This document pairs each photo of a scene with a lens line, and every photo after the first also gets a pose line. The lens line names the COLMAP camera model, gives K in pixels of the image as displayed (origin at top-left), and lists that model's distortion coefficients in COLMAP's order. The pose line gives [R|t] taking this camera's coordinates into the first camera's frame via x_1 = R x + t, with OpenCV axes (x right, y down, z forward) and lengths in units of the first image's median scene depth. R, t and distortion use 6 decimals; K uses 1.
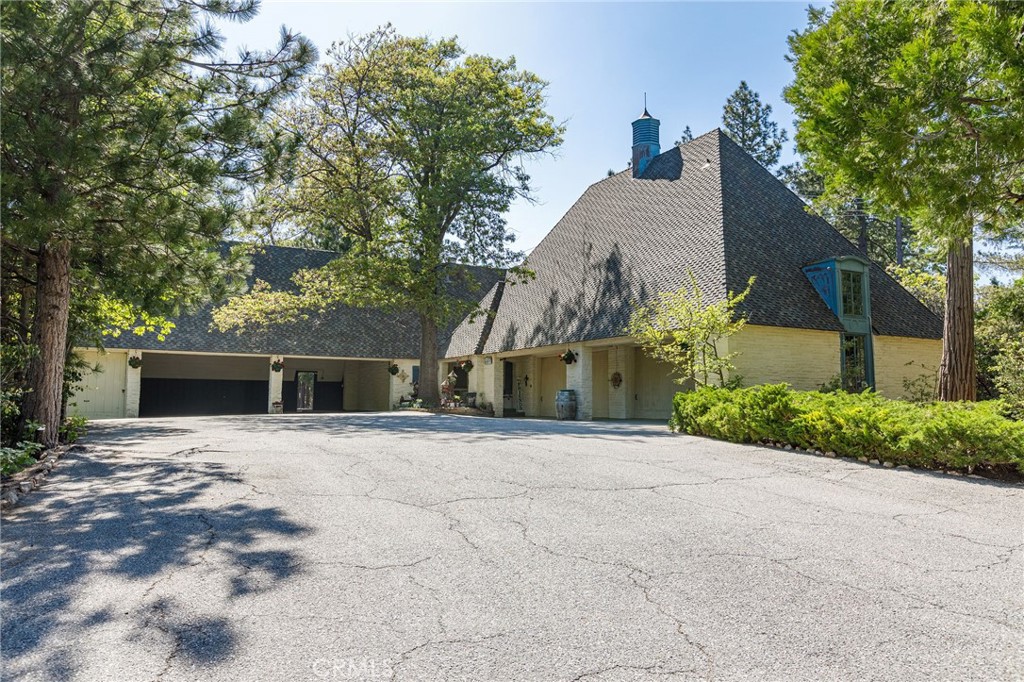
lens RADIAL K [[726.4, 0, 505.7], [0, 726.4, 332.1], [0, 0, 1]] dist [-0.000109, -0.003064]
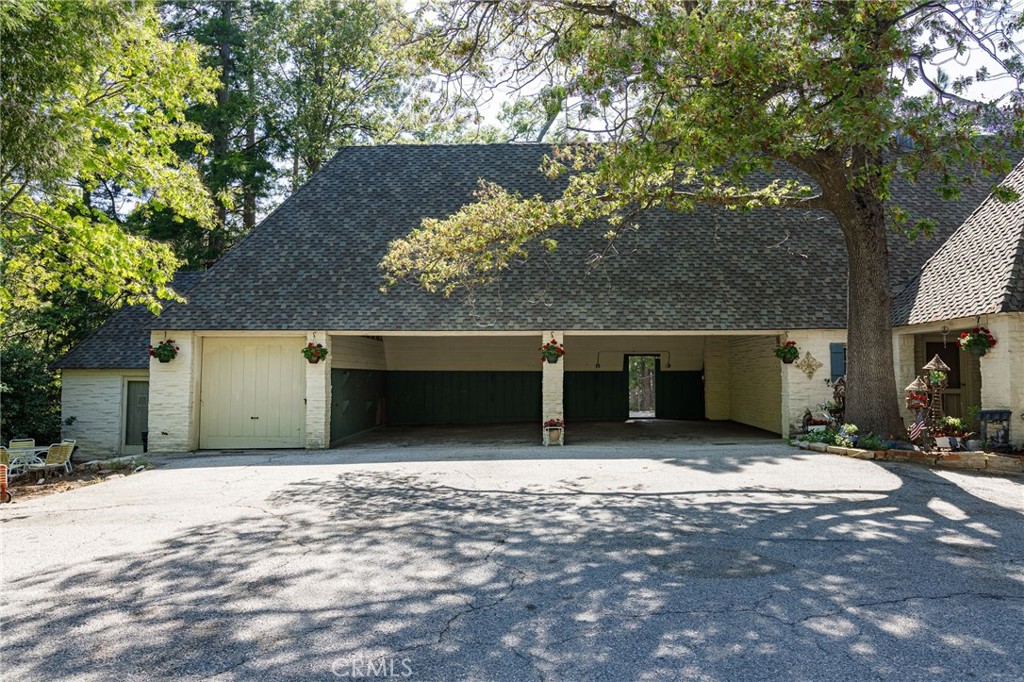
lens RADIAL K [[726.4, 0, 505.7], [0, 726.4, 332.1], [0, 0, 1]] dist [-0.000109, -0.003064]
pose [[0.852083, -0.034478, -0.522270, -0.067980], [0.055258, 0.998177, 0.024259, 0.017769], [0.520481, -0.049530, 0.852435, 0.545865]]
